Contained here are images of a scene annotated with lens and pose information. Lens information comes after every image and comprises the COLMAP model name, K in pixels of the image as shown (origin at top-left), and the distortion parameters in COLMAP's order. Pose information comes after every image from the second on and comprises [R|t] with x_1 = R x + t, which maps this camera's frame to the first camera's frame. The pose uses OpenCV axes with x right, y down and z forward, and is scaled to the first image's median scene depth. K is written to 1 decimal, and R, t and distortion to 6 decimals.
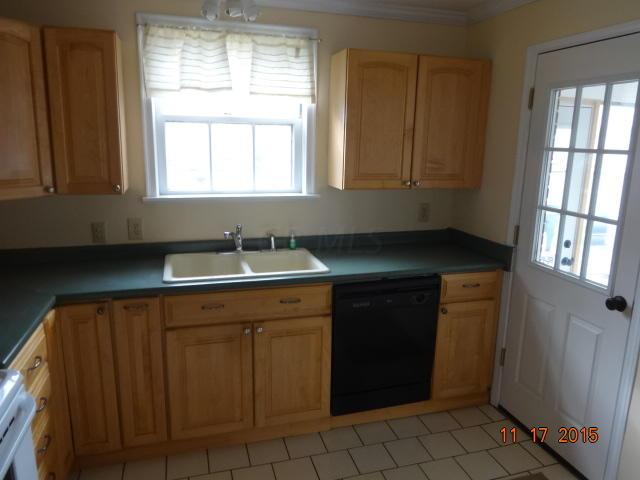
lens RADIAL K [[480.1, 0, 320.0], [0, 480.1, 240.0], [0, 0, 1]] dist [0.003977, -0.008567]
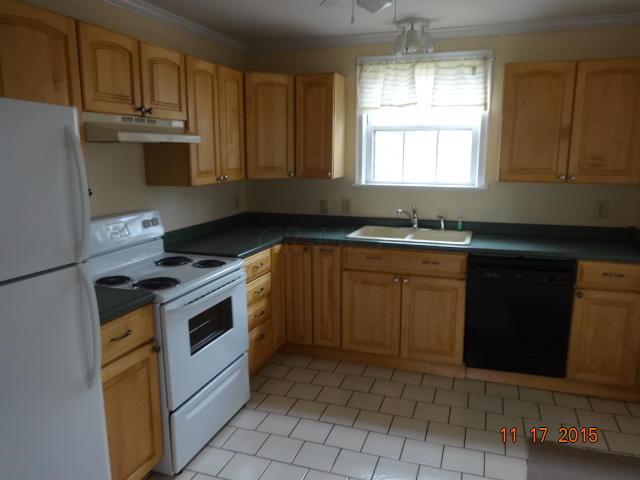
lens RADIAL K [[480.1, 0, 320.0], [0, 480.1, 240.0], [0, 0, 1]] dist [0.003977, -0.008567]
pose [[0.816427, 0.088319, -0.570654, 0.395287], [-0.107965, 0.994154, -0.000601, 0.091240], [0.567265, 0.062101, 0.821190, -0.224373]]
